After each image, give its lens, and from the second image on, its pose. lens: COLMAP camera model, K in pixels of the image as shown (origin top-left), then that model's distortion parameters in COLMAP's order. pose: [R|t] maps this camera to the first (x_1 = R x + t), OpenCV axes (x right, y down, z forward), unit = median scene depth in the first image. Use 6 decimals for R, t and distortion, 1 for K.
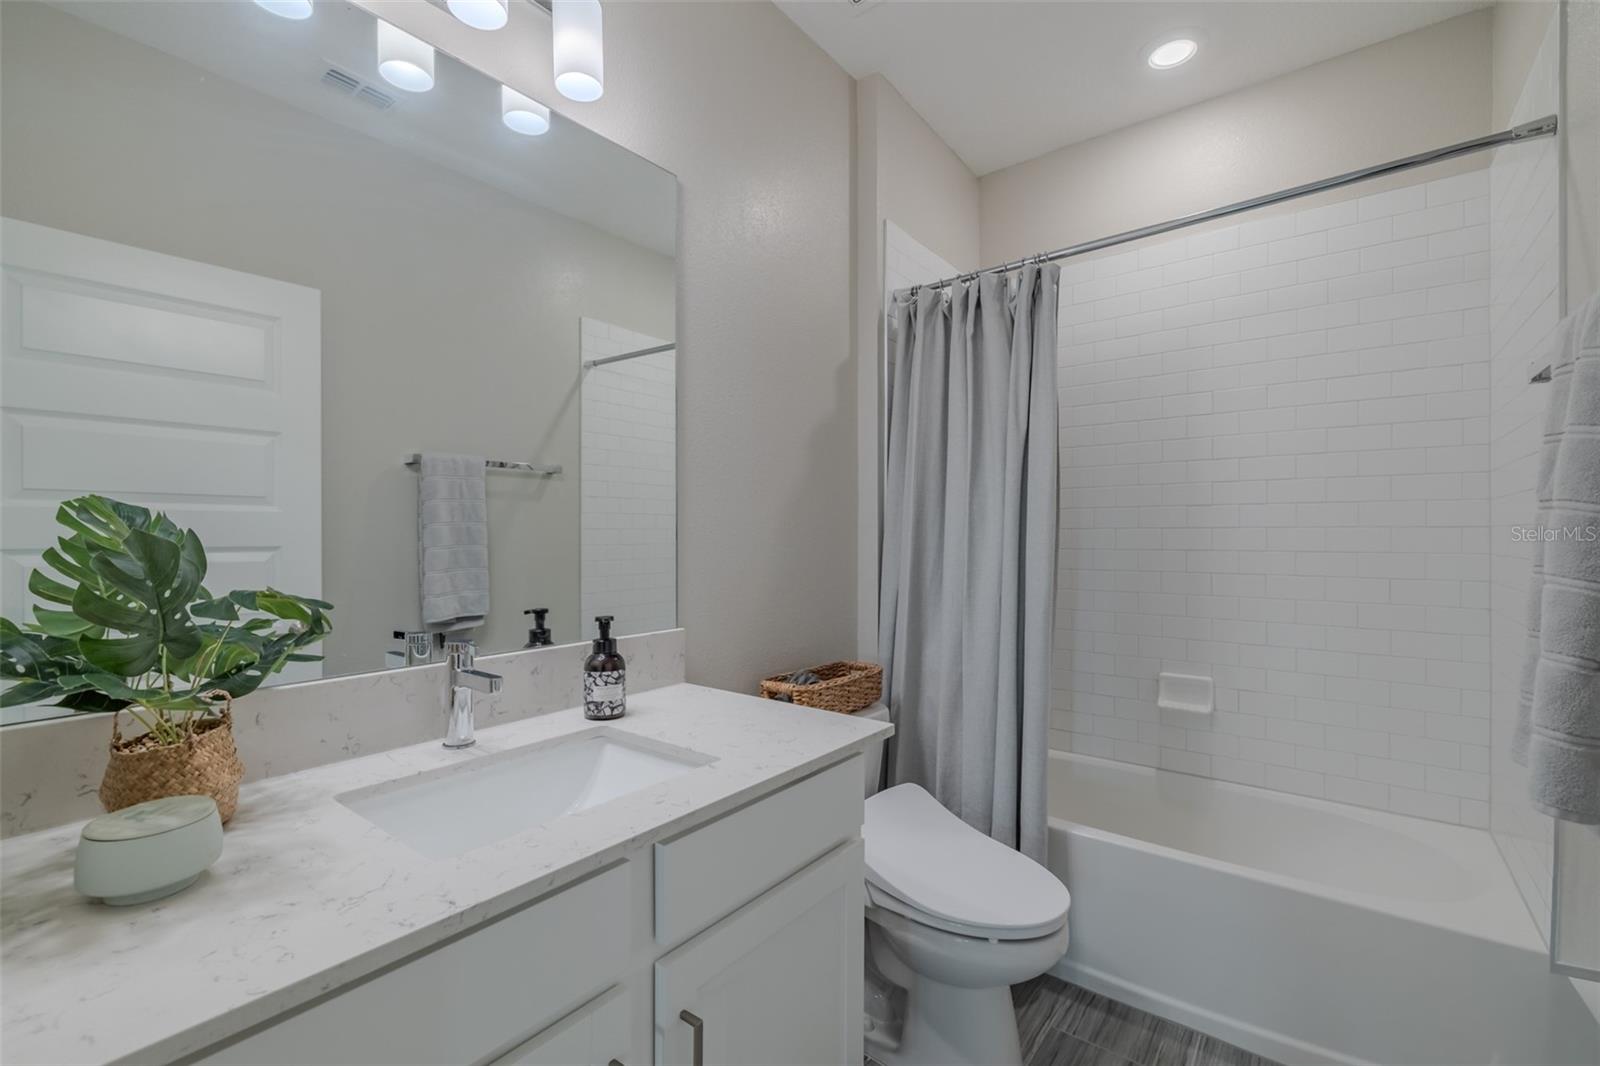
lens RADIAL K [[692.6, 0, 804.6], [0, 692.6, 541.4], [0, 0, 1]] dist [-0.002449, -0.000050]
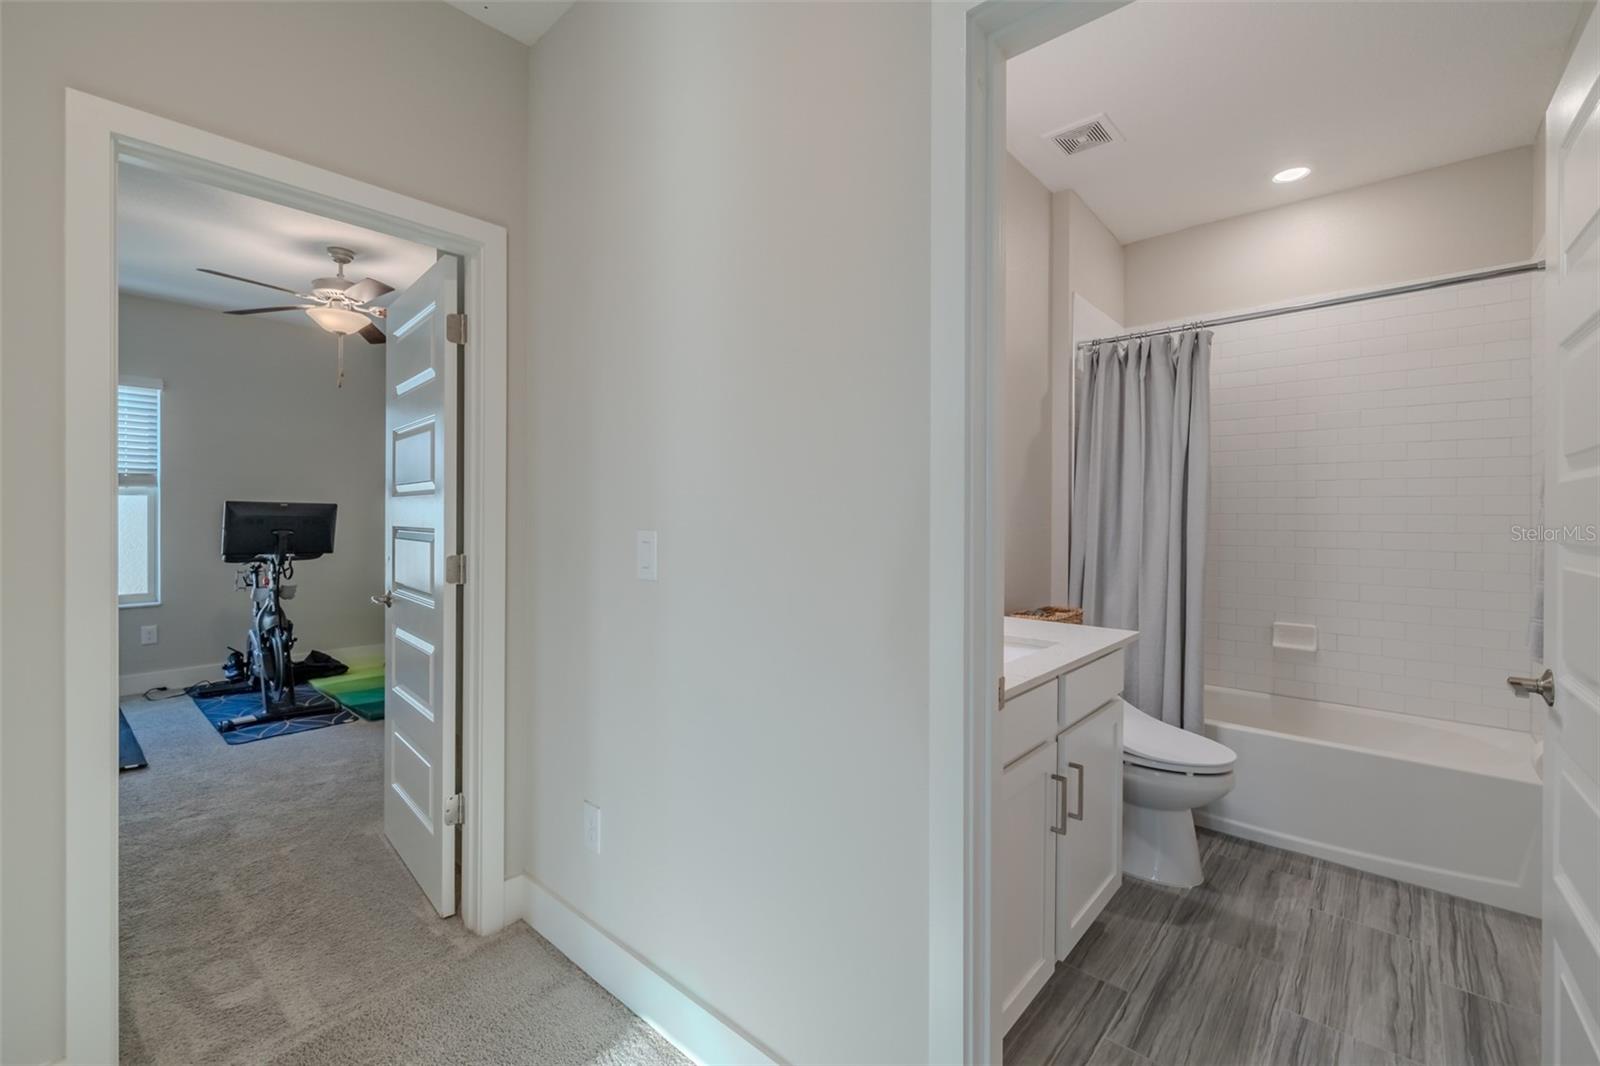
lens RADIAL K [[692.6, 0, 794.2], [0, 692.6, 519.2], [0, 0, 1]] dist [-0.002449, -0.000050]
pose [[0.997973, 0.005882, -0.063368, -0.386139], [-0.006272, 0.999963, -0.005959, 0.005548], [0.063330, 0.006344, 0.997972, -0.463485]]
